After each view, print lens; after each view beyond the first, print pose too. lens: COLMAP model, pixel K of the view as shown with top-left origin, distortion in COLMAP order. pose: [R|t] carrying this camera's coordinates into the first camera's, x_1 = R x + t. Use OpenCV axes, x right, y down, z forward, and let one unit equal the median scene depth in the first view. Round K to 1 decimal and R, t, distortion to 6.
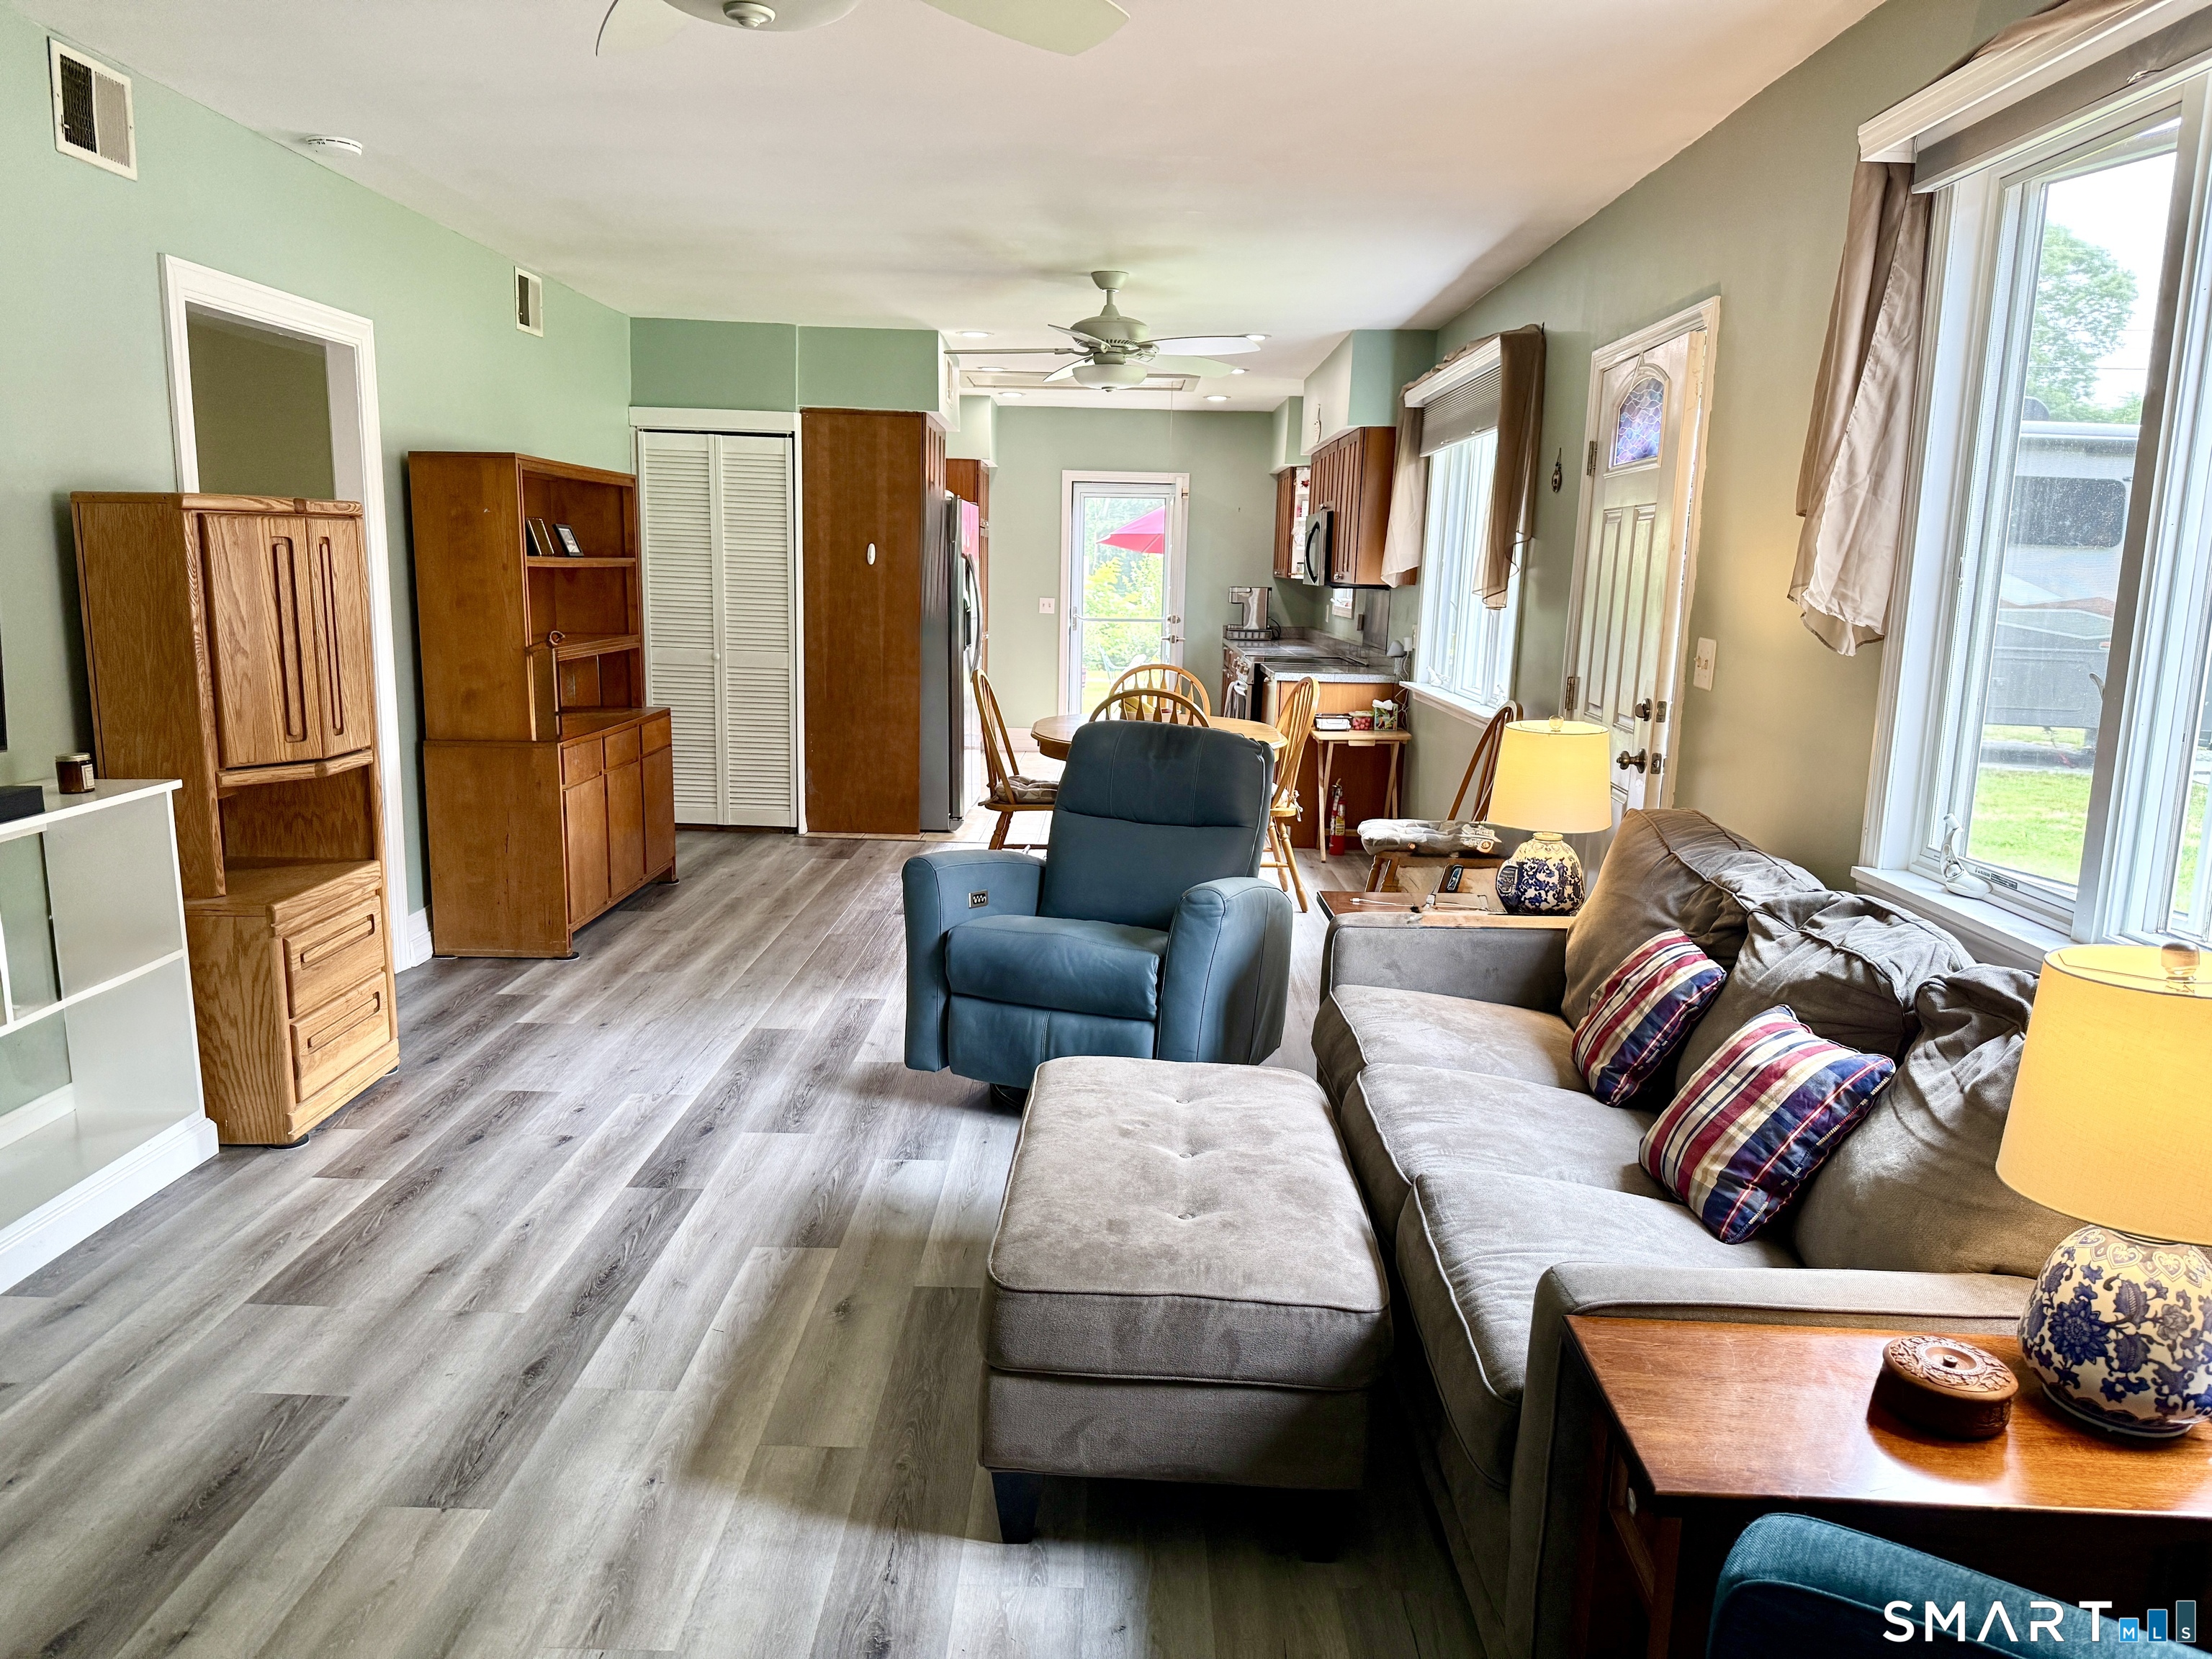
lens RADIAL K [[1547.0, 0, 1079.0], [0, 1547.0, 831.7], [0, 0, 1]] dist [0.139748, -0.183805]
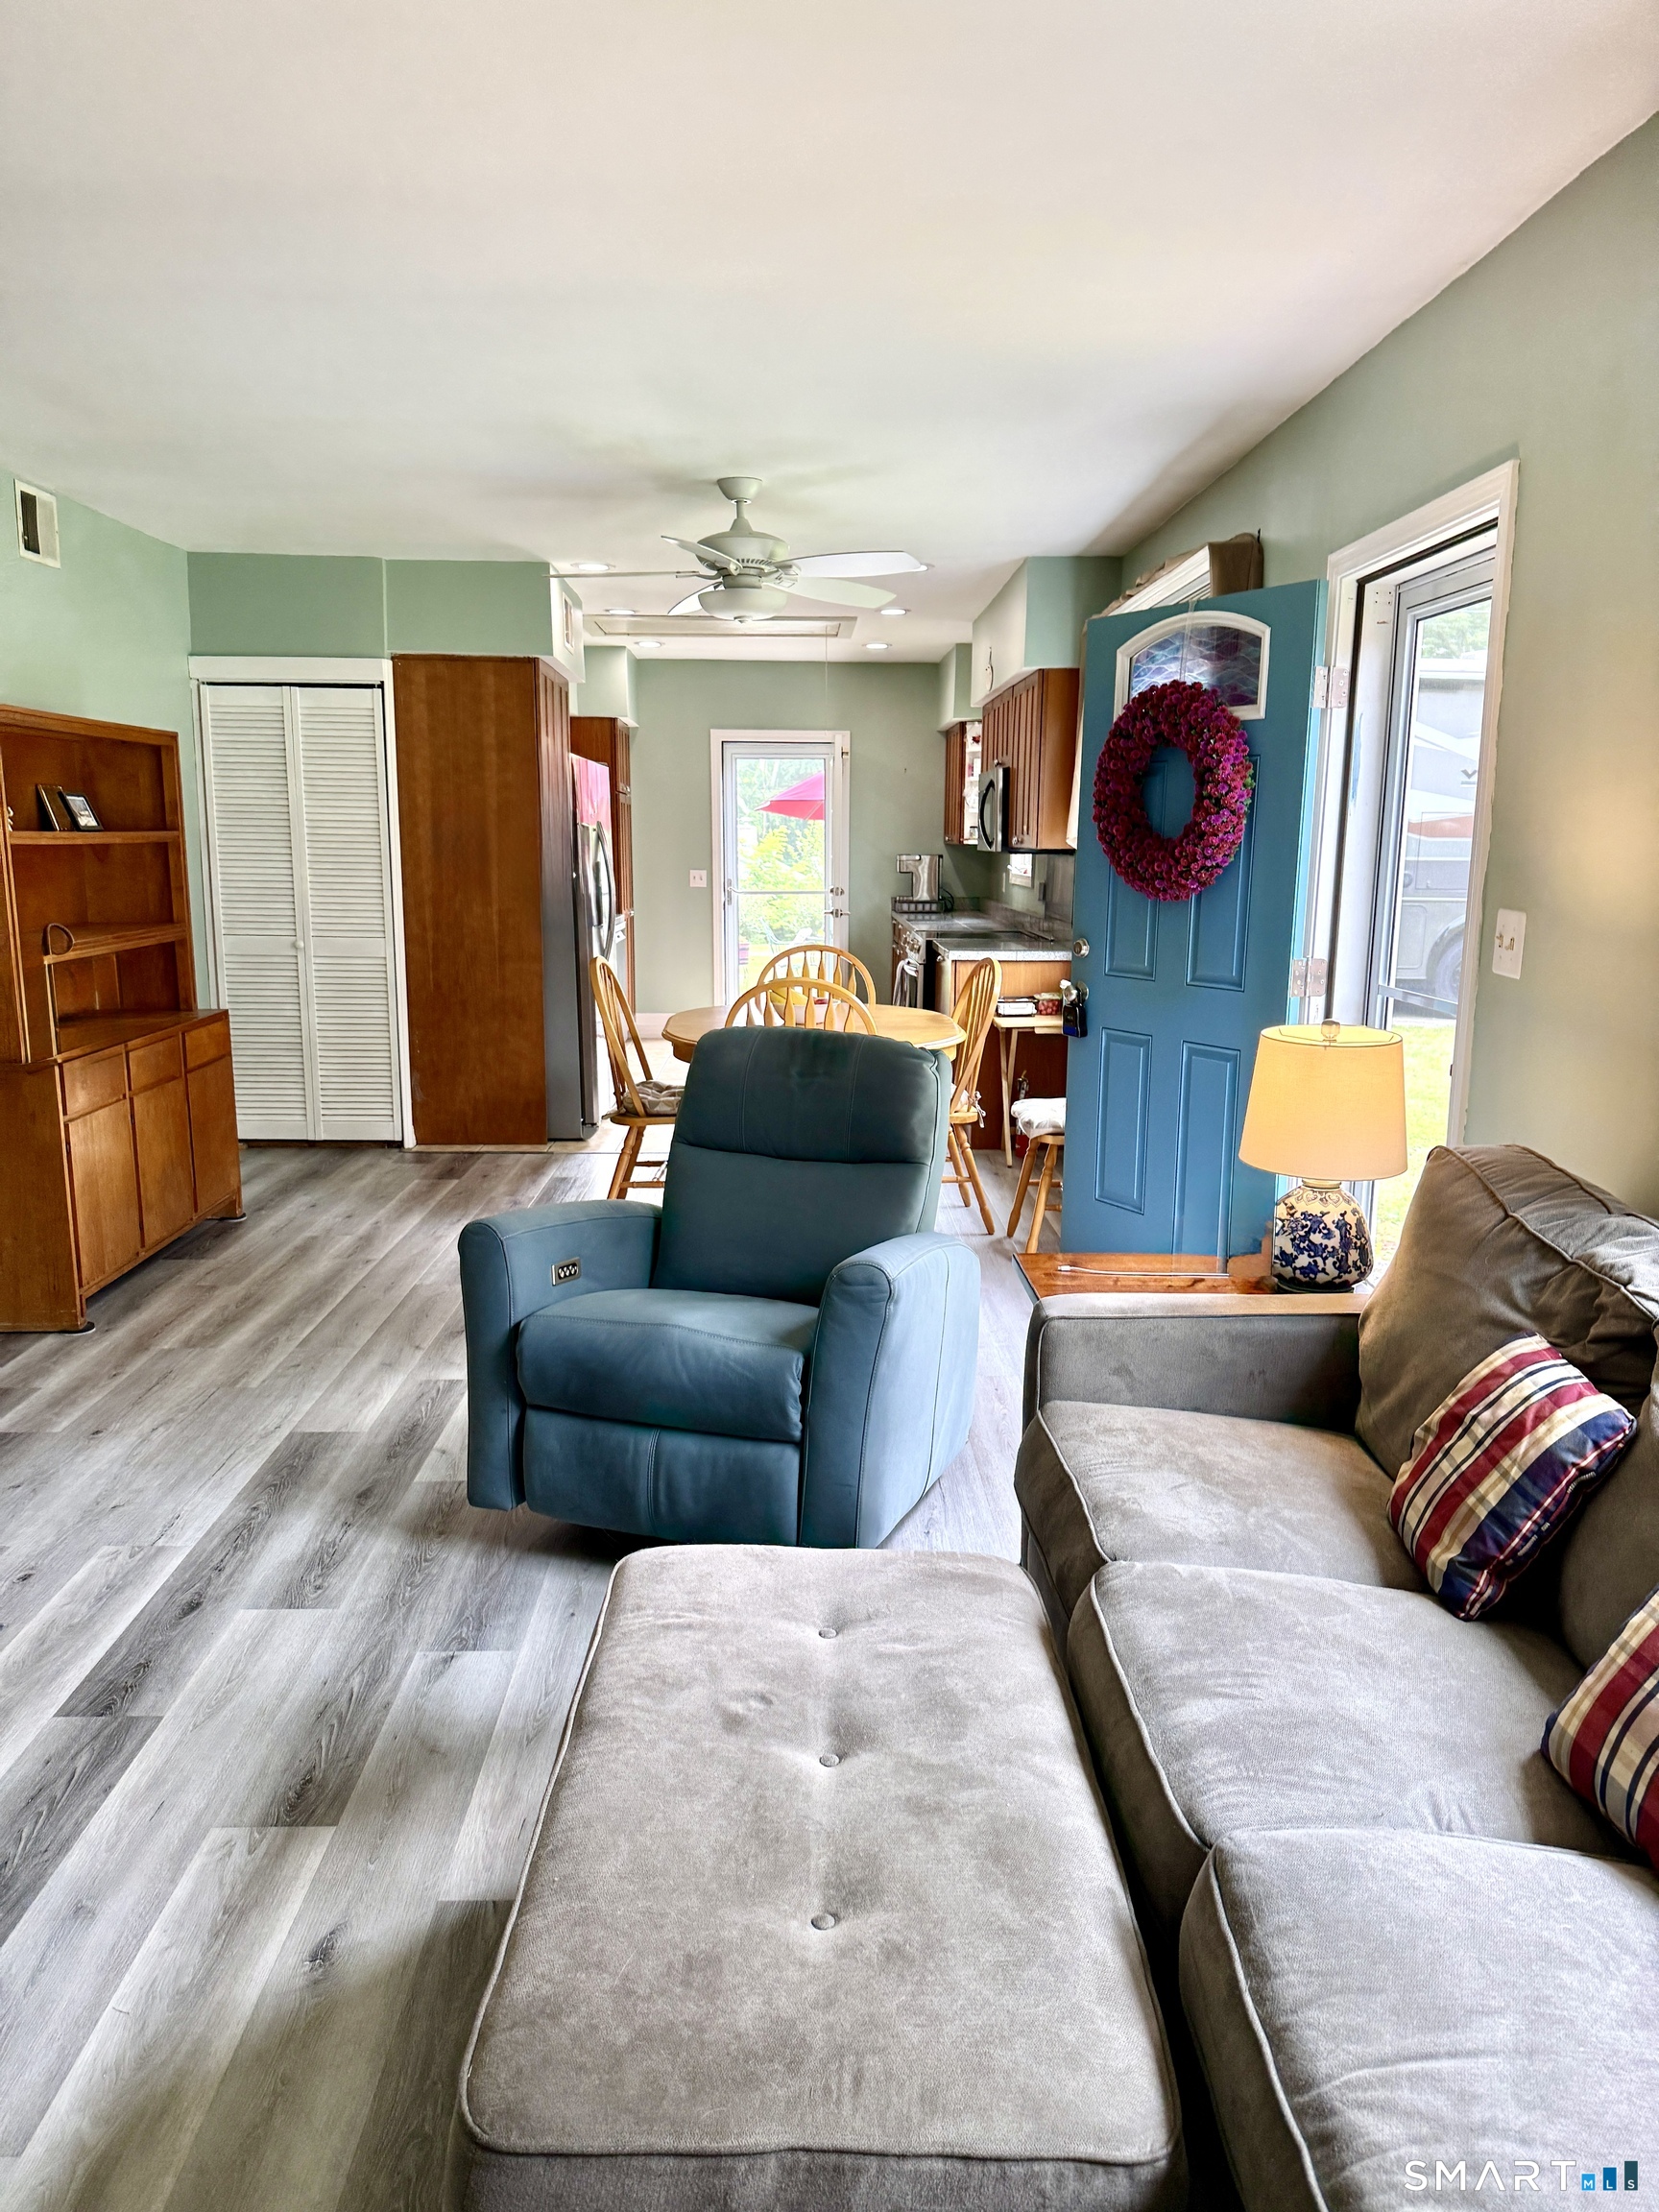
lens RADIAL K [[1557.2, 0, 824.1], [0, 1557.2, 1107.3], [0, 0, 1]] dist [0.123495, -0.243214]
pose [[0.998739, -0.024697, 0.043714, 0.026159], [0.024593, 0.999693, 0.002910, -0.031914], [-0.043773, -0.001831, 0.999040, 0.211738]]
